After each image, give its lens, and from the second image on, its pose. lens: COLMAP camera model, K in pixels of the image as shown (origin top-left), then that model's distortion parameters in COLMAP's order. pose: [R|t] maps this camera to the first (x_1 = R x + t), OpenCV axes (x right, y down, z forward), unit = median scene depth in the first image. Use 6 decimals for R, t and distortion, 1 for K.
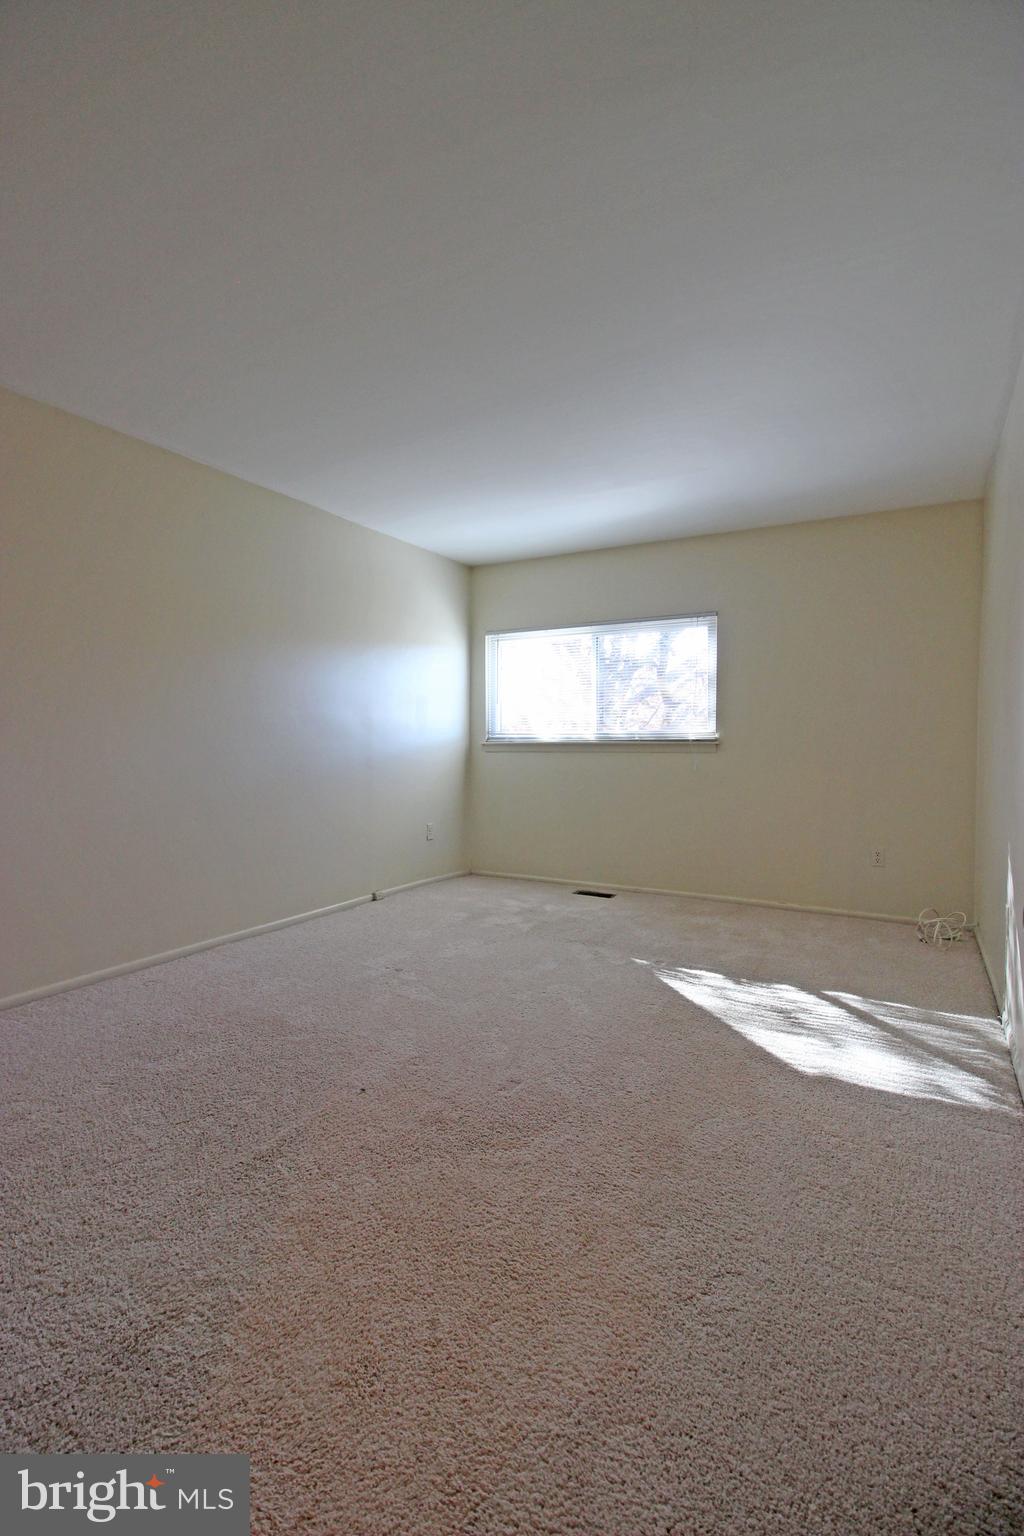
lens RADIAL K [[709.6, 0, 501.8], [0, 709.6, 755.1], [0, 0, 1]] dist [-0.000671, -0.019283]
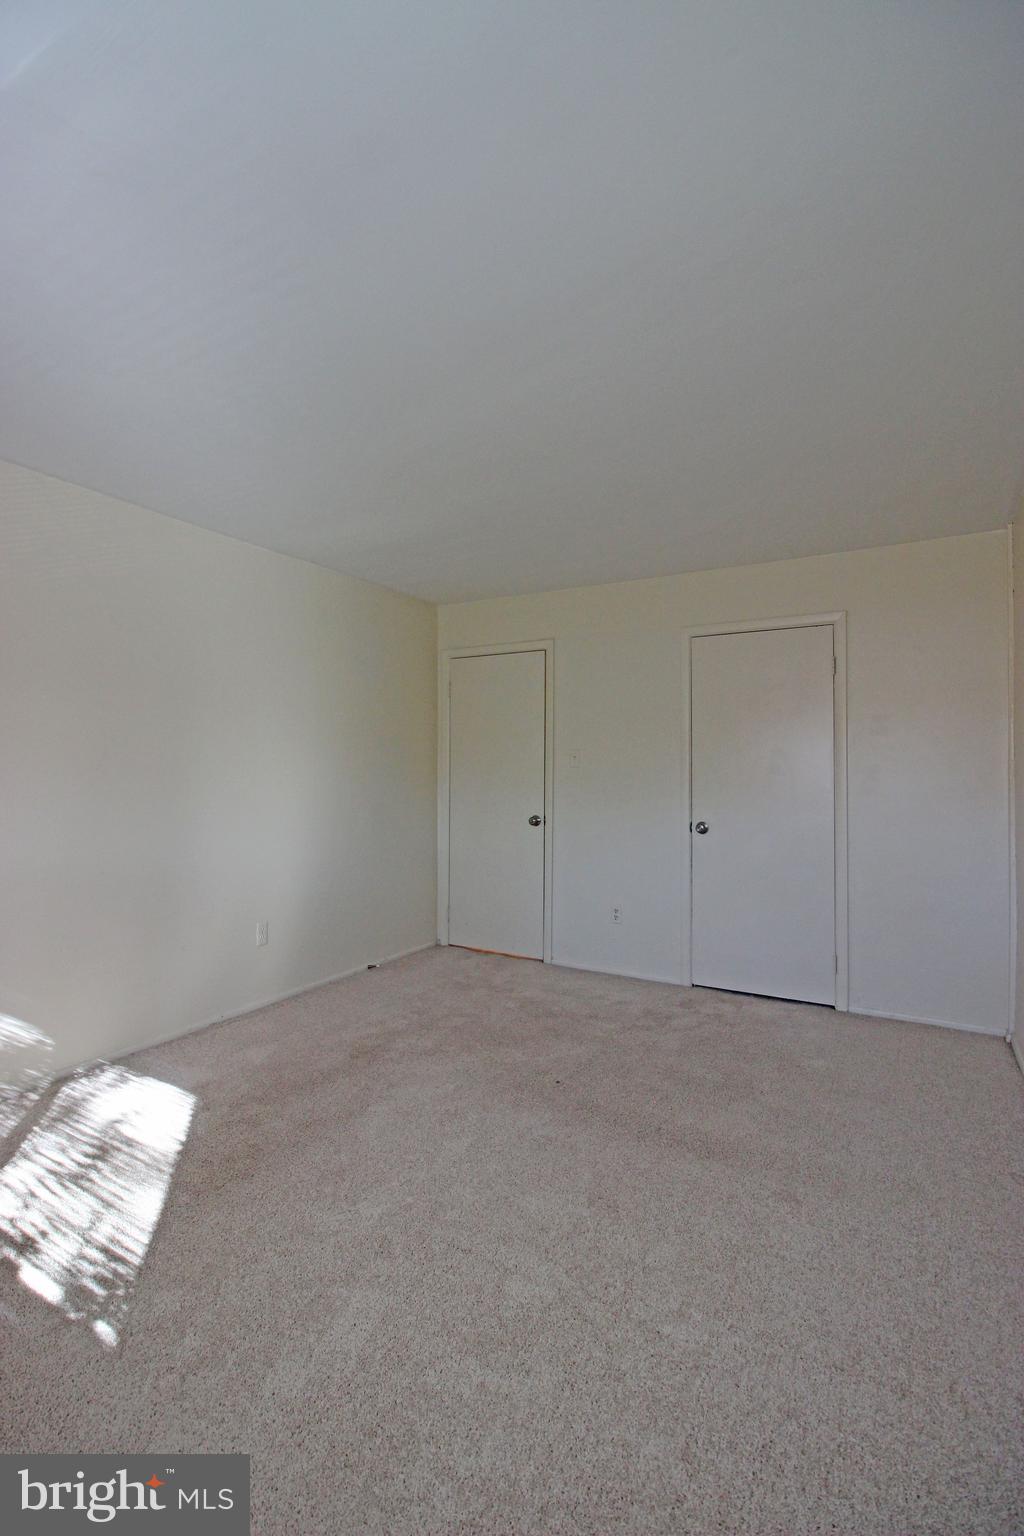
lens RADIAL K [[709.6, 0, 501.8], [0, 709.6, 755.1], [0, 0, 1]] dist [-0.000671, -0.019283]
pose [[-0.999520, -0.023757, 0.019907, -0.071913], [-0.023820, 0.999712, -0.002930, -0.103985], [-0.019832, -0.003403, -0.999798, 1.692977]]
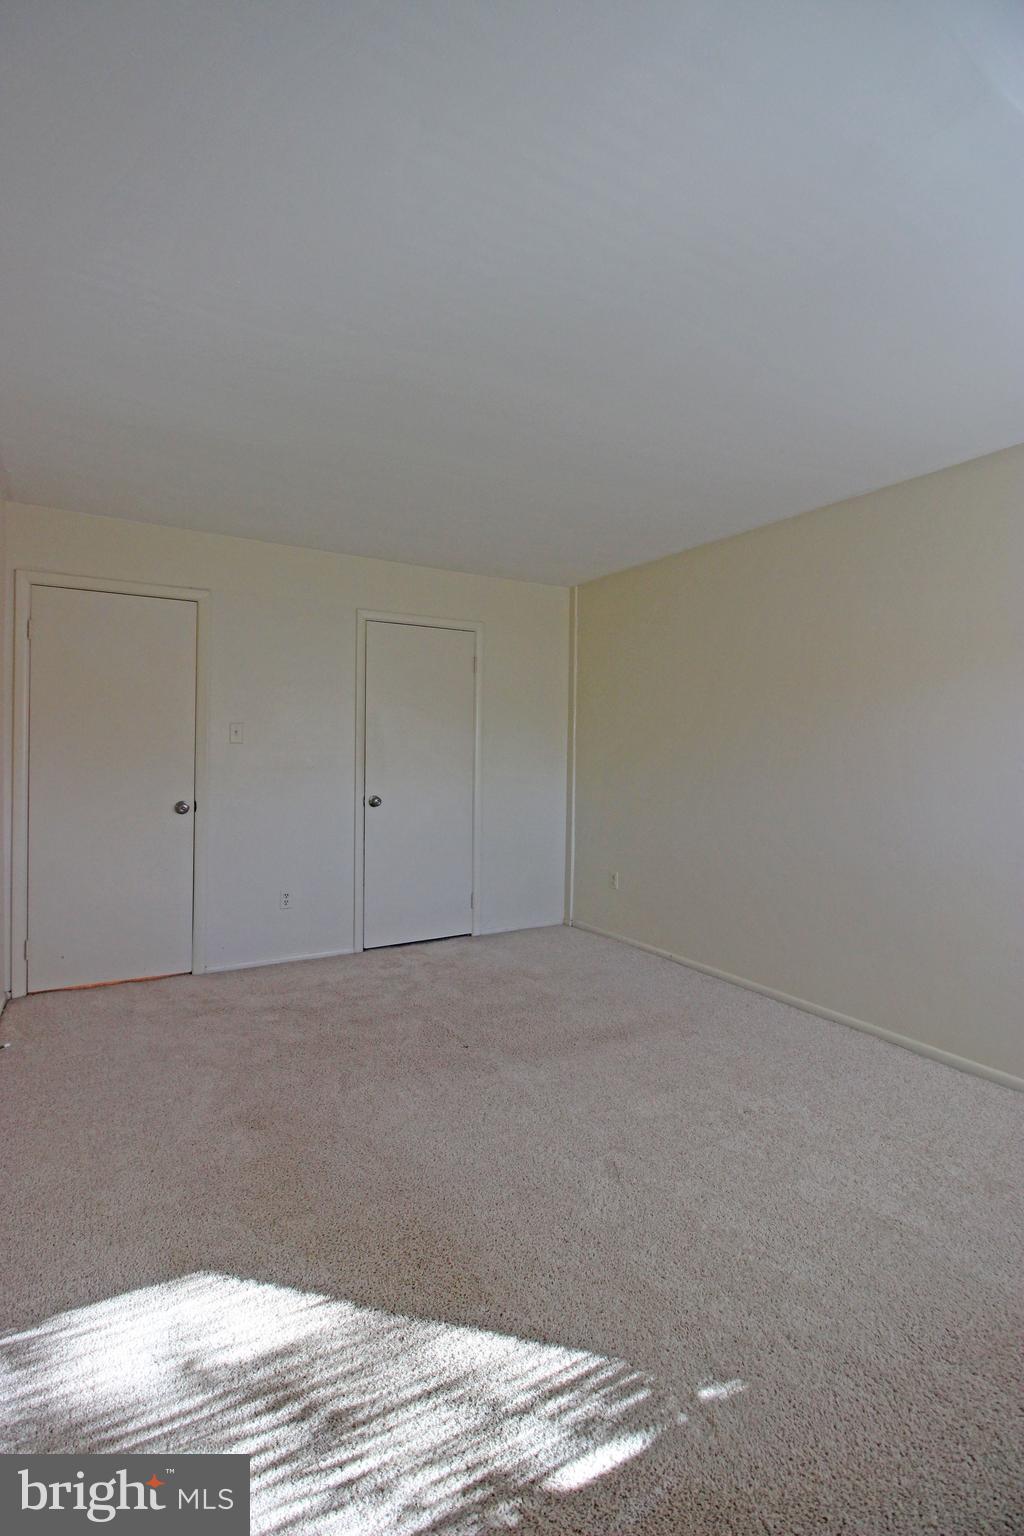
lens RADIAL K [[709.6, 0, 501.8], [0, 709.6, 755.1], [0, 0, 1]] dist [-0.000671, -0.019283]
pose [[-0.495225, -0.016041, -0.868617, 0.720869], [-0.037335, 0.999299, 0.002832, -0.086271], [0.867962, 0.033832, -0.495477, 1.262356]]
